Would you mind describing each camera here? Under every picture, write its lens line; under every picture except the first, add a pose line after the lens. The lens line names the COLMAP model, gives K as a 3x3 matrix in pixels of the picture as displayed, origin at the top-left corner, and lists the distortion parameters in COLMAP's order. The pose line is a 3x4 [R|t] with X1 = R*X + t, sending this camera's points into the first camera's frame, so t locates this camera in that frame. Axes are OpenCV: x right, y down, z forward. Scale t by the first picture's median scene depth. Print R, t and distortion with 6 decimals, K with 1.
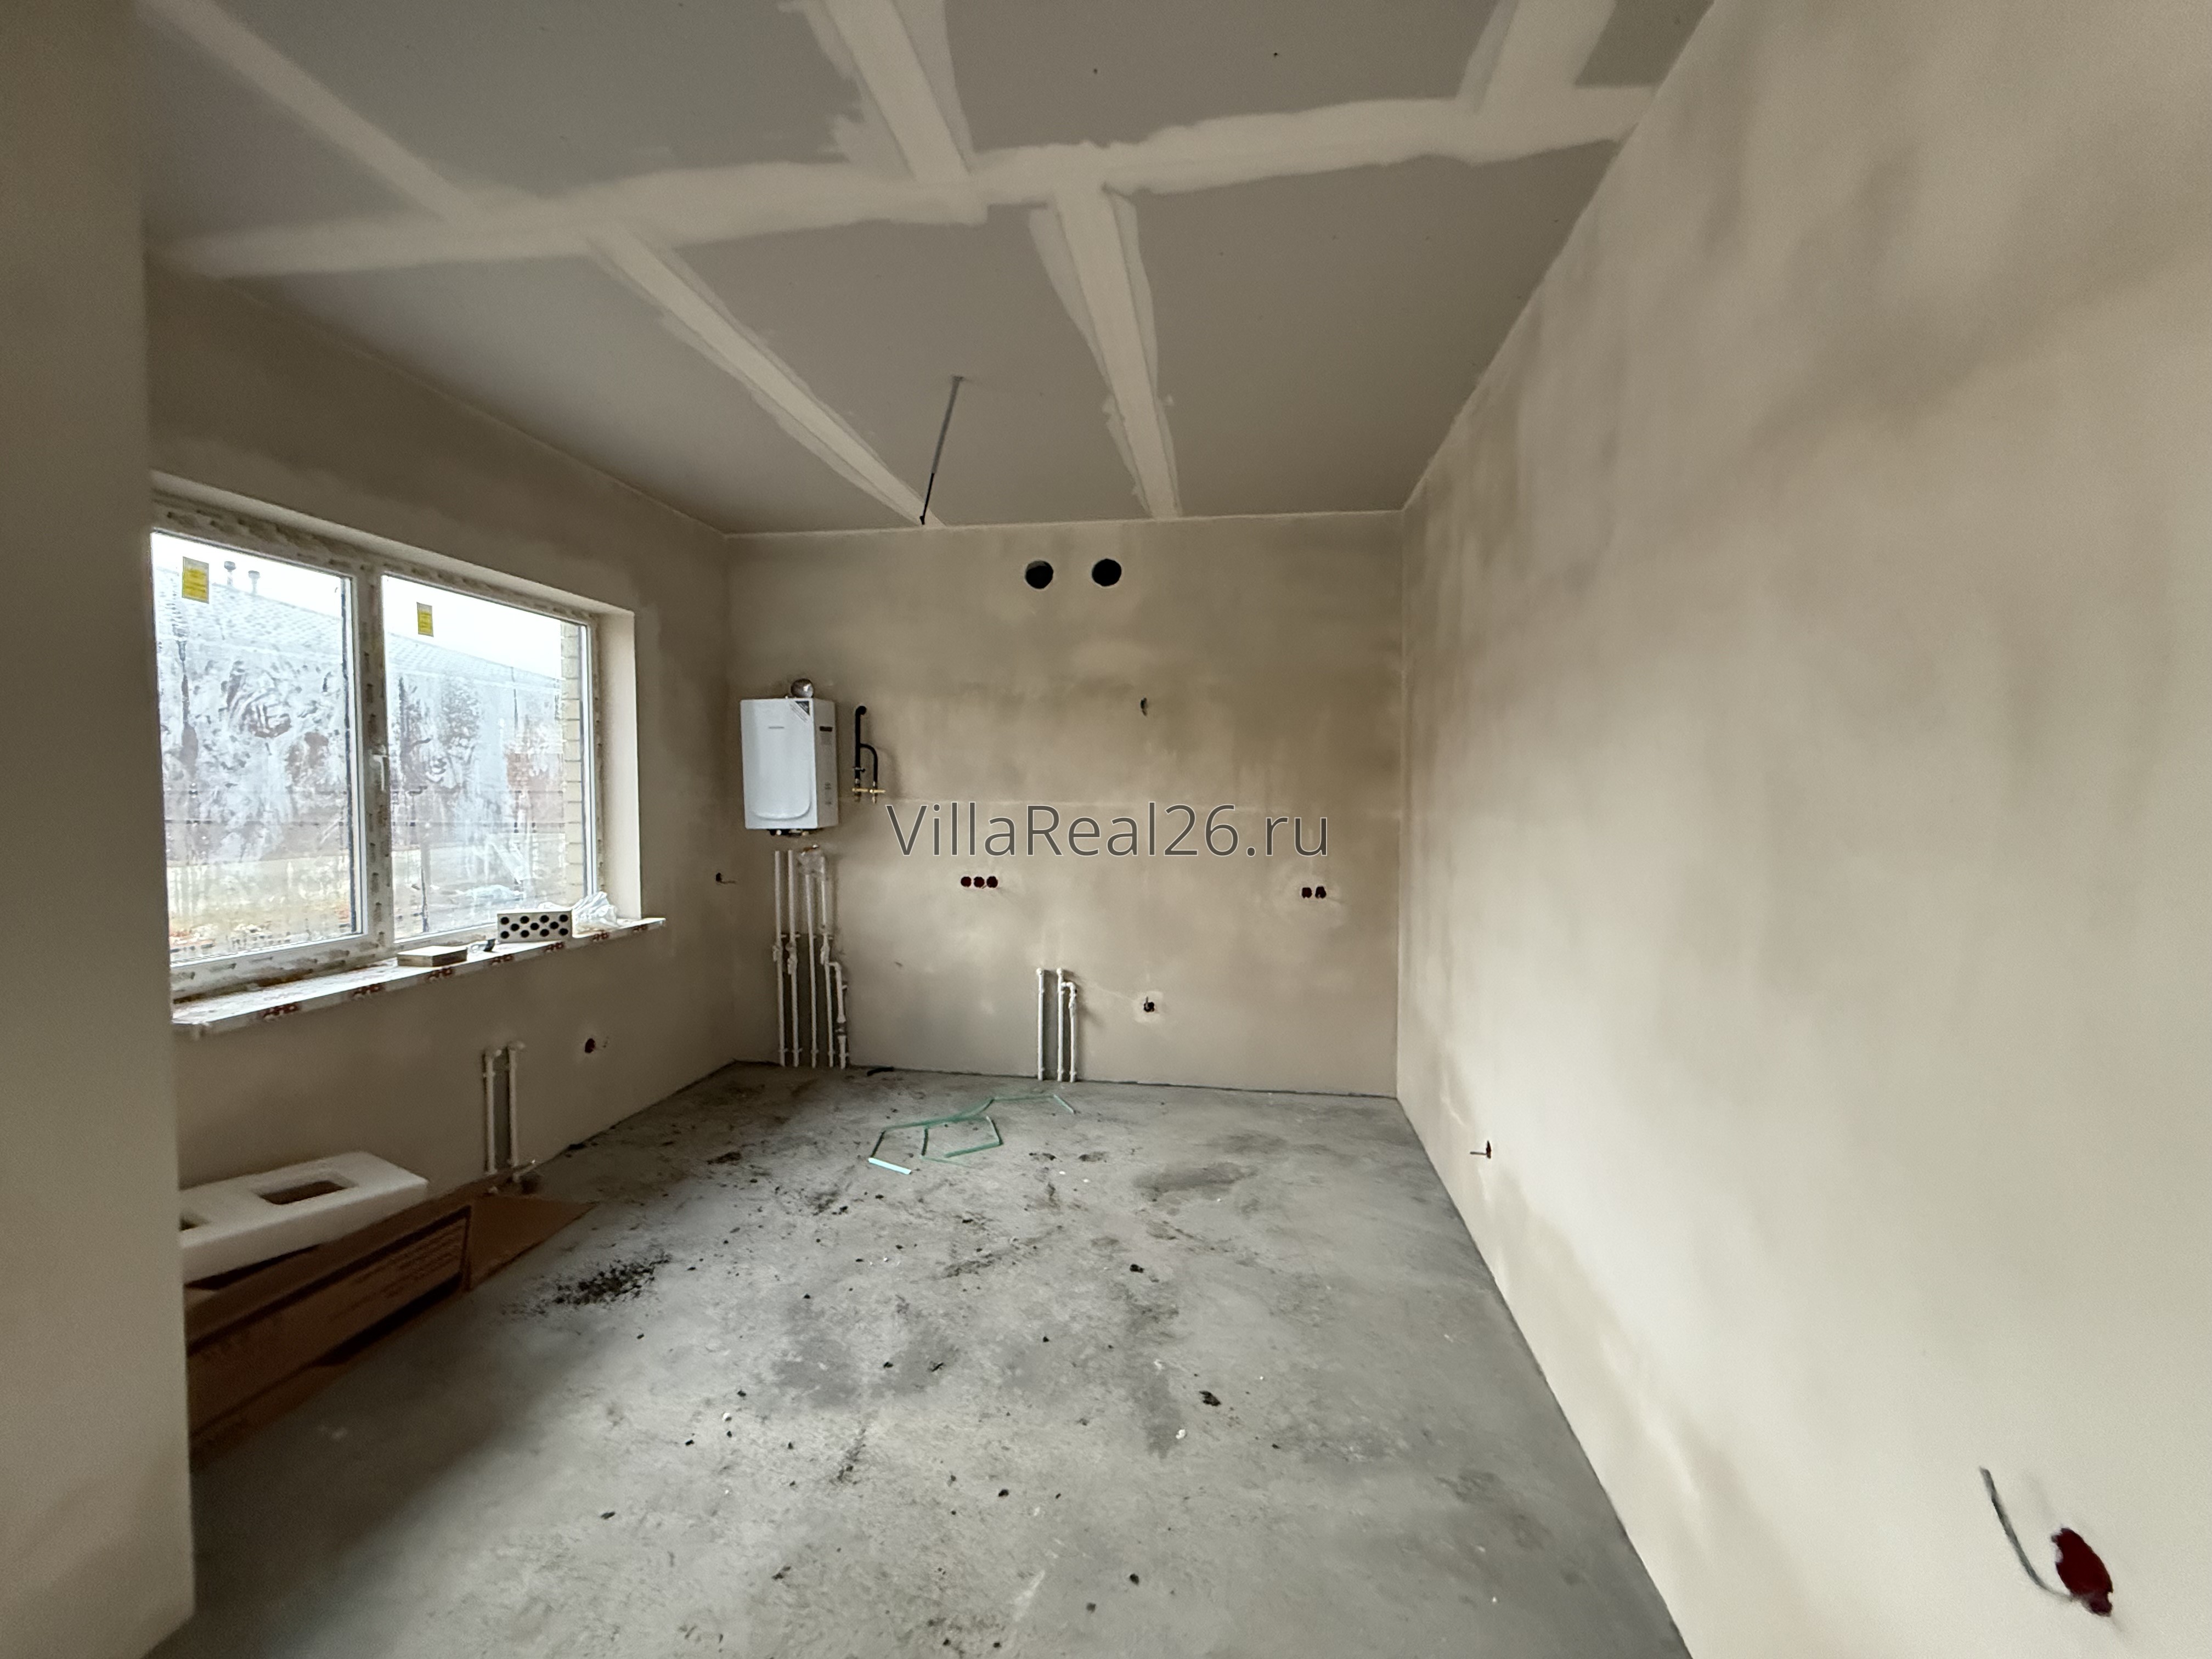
lens RADIAL K [[879.4, 0, 1103.8], [0, 879.4, 829.3], [0, 0, 1]] dist [0.000108, -0.000260]
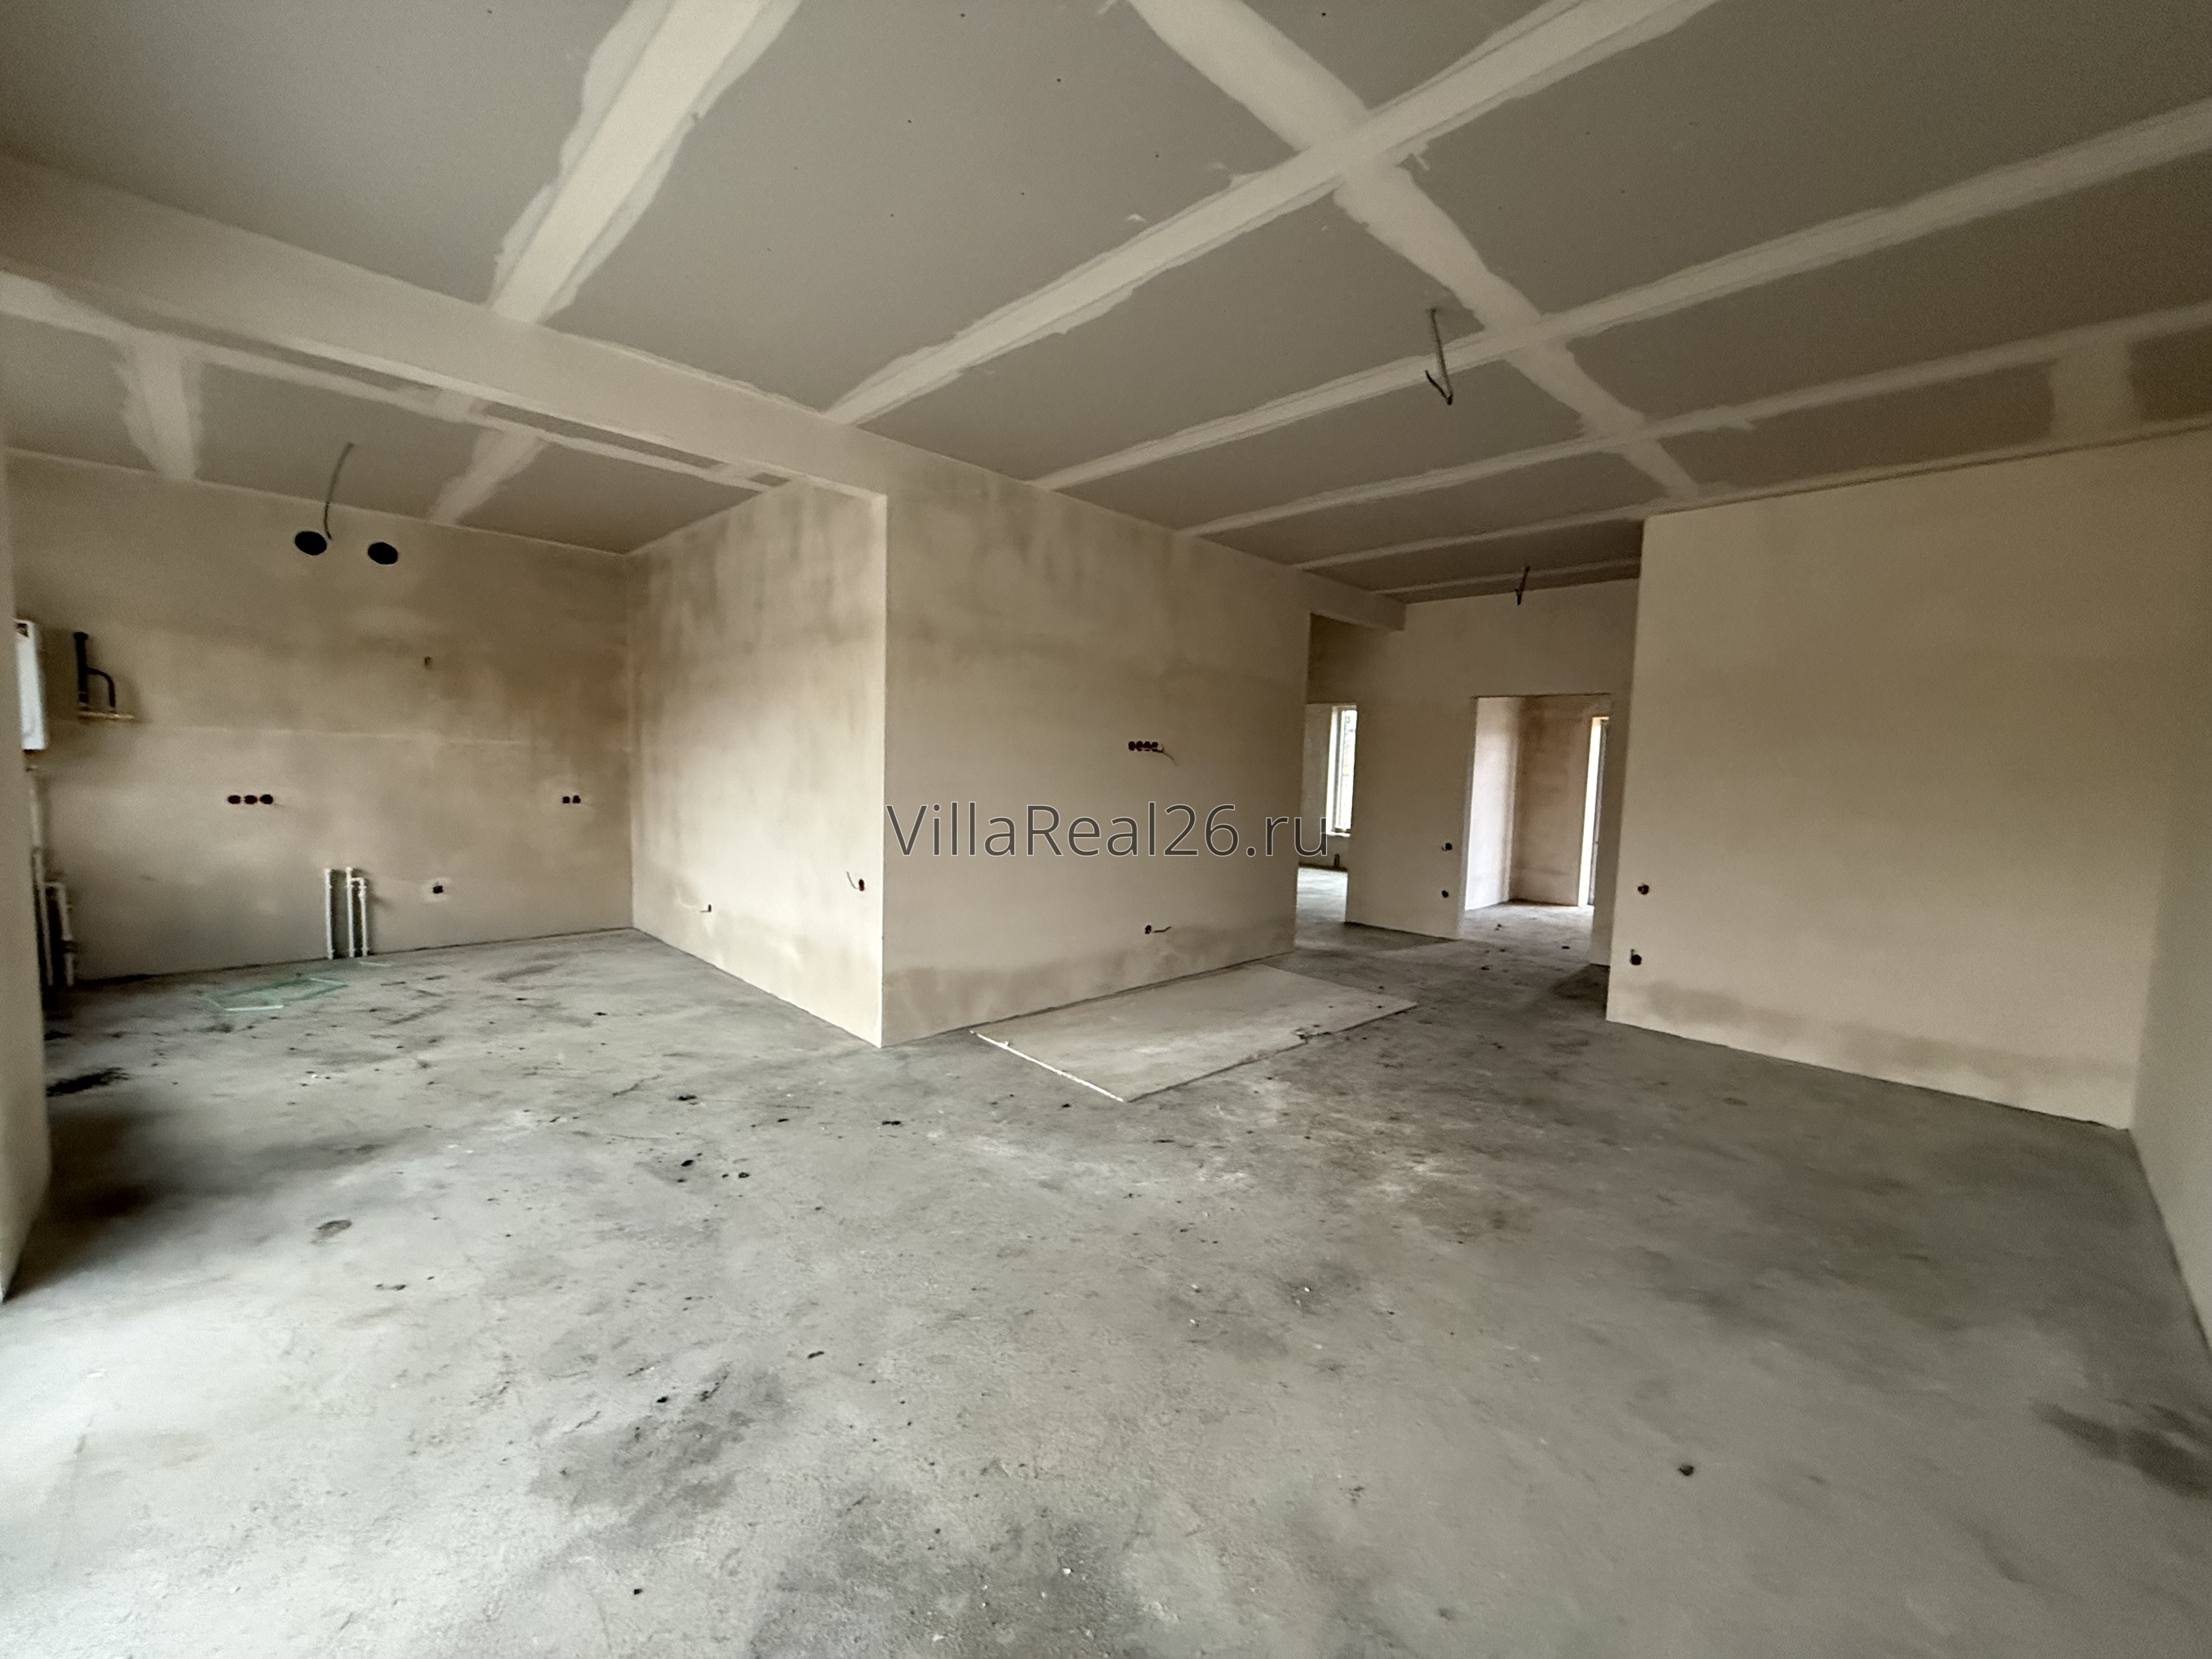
lens RADIAL K [[879.4, 0, 1101.2], [0, 879.4, 830.5], [0, 0, 1]] dist [0.000108, -0.000260]
pose [[0.600549, -0.051729, 0.797913, -0.478393], [0.008112, 0.998248, 0.058612, 0.050140], [-0.799547, -0.028727, 0.599916, -0.714414]]
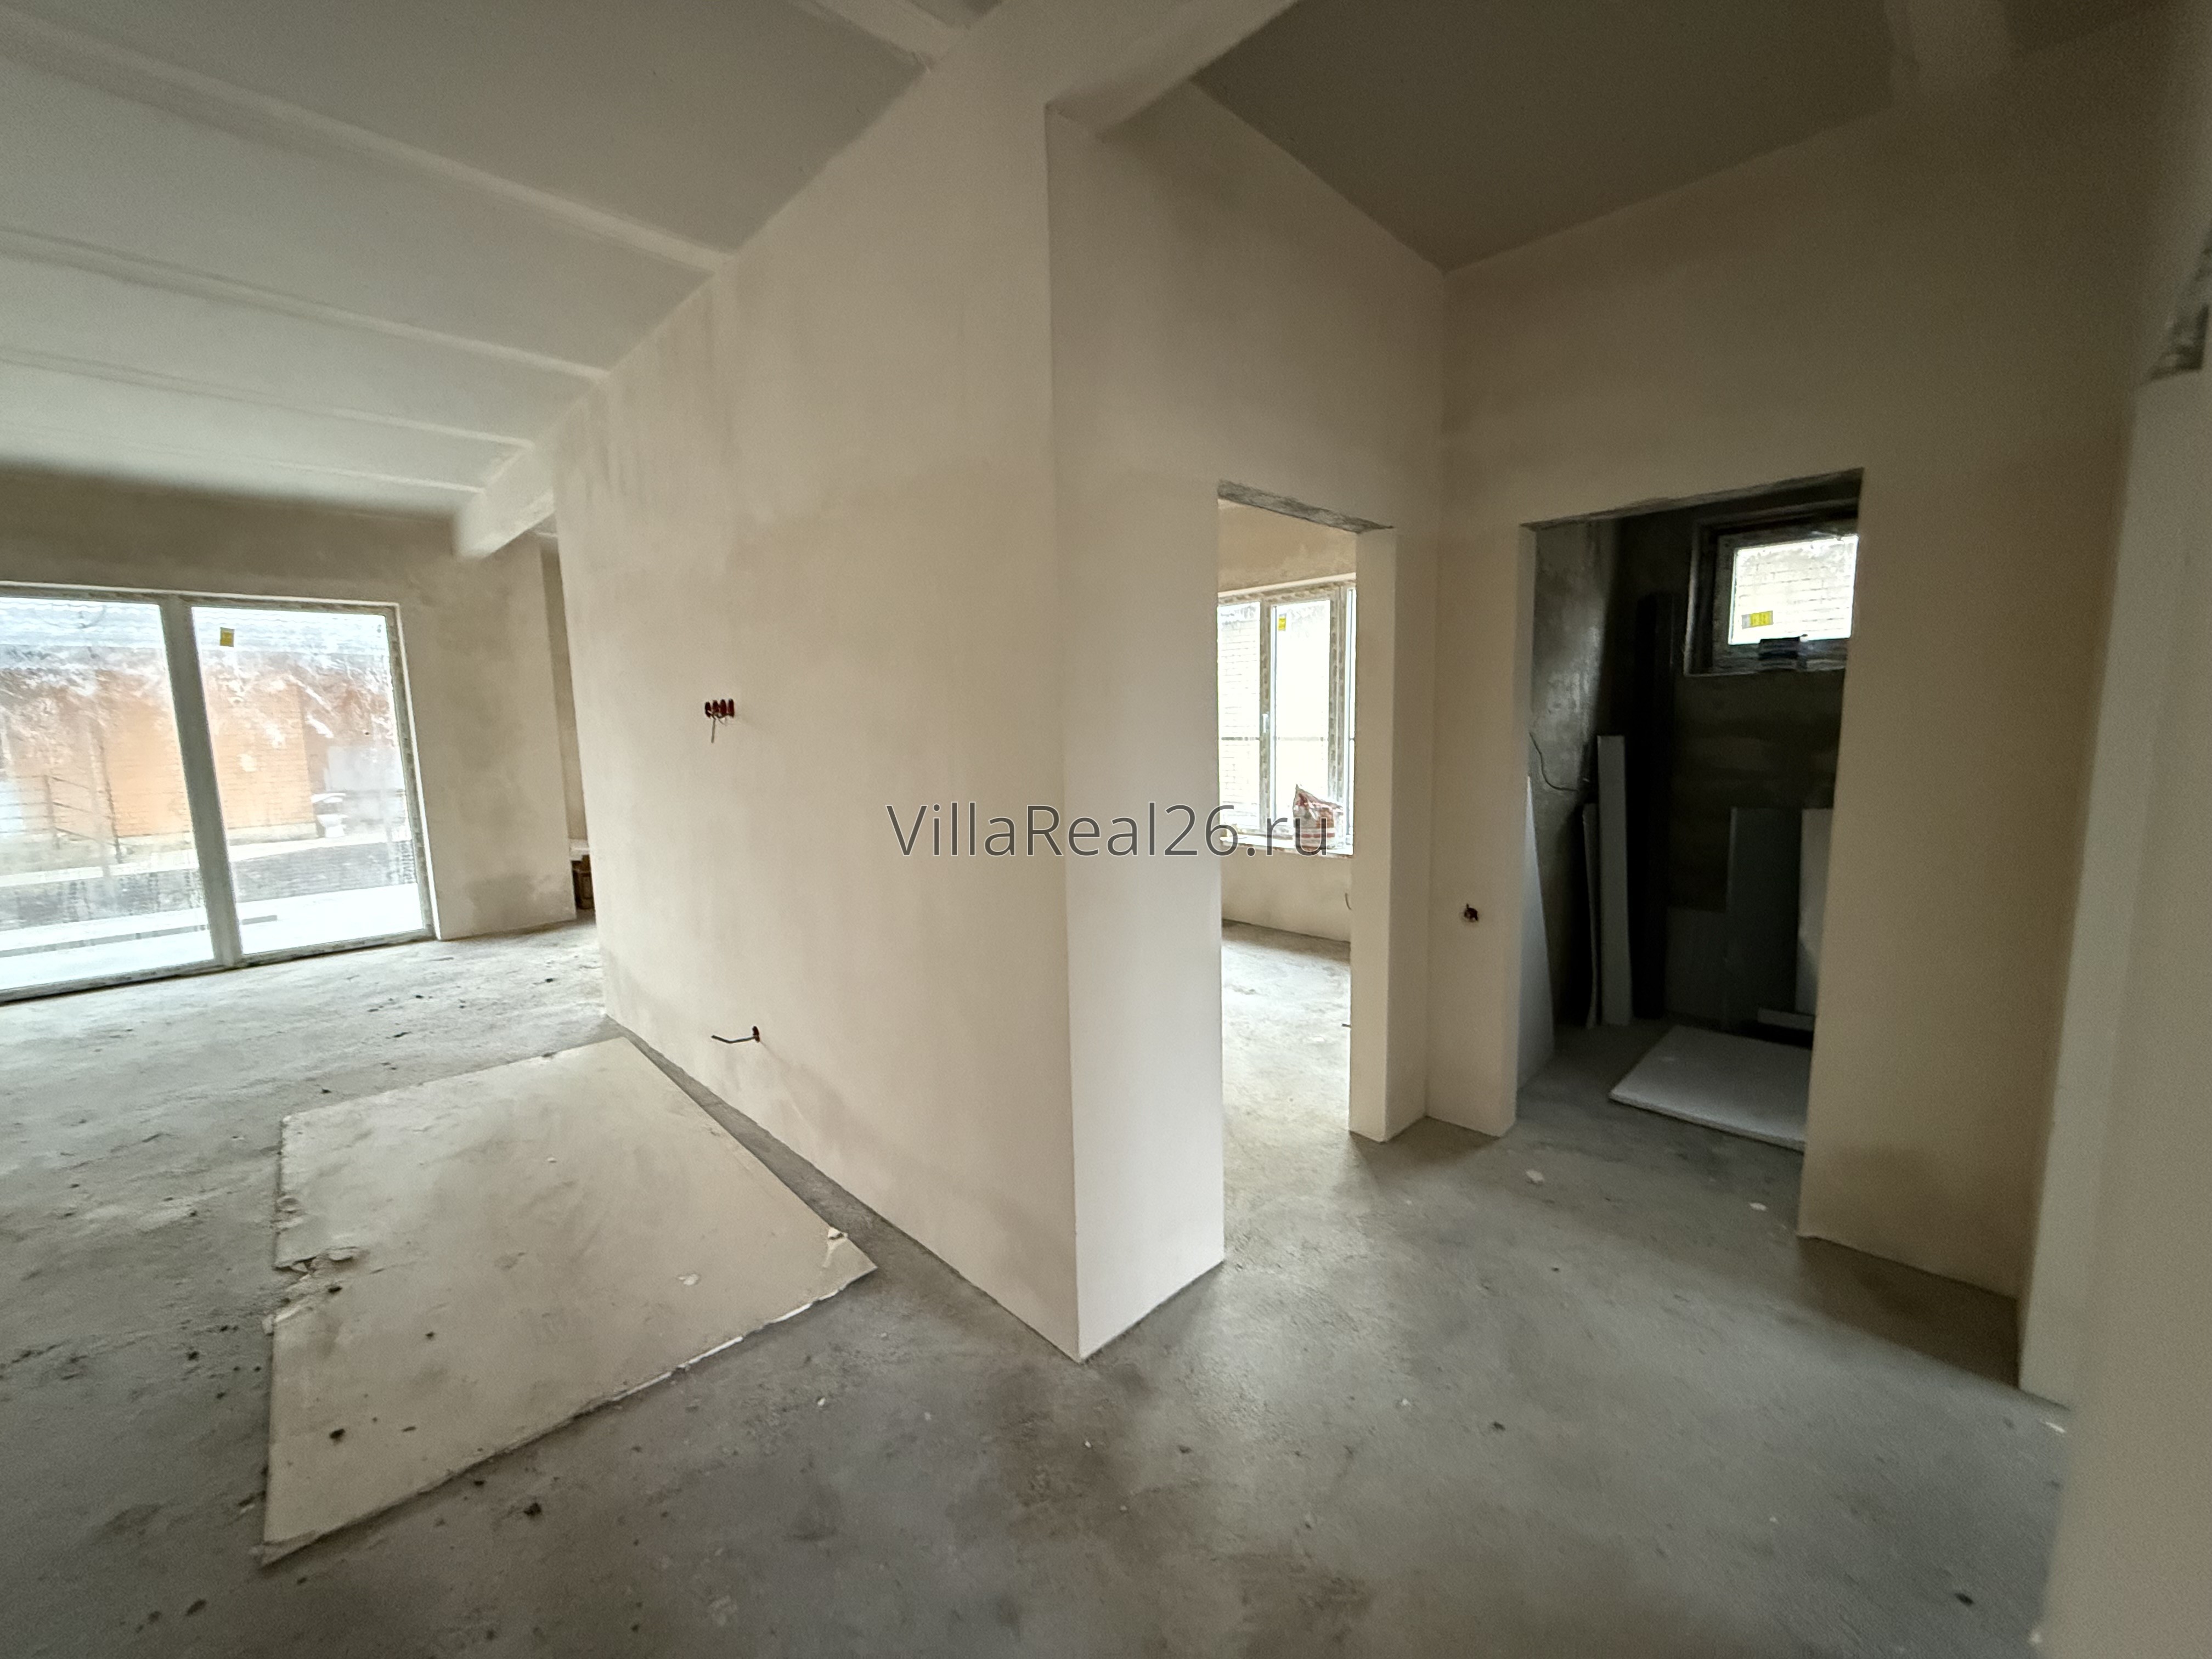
lens RADIAL K [[879.4, 0, 1099.7], [0, 879.4, 830.2], [0, 0, 1]] dist [0.000108, -0.000260]
pose [[0.800368, 0.053316, -0.597134, 1.480187], [0.000317, 0.996000, 0.089353, 0.037233], [0.599509, -0.071705, 0.797149, -0.354648]]
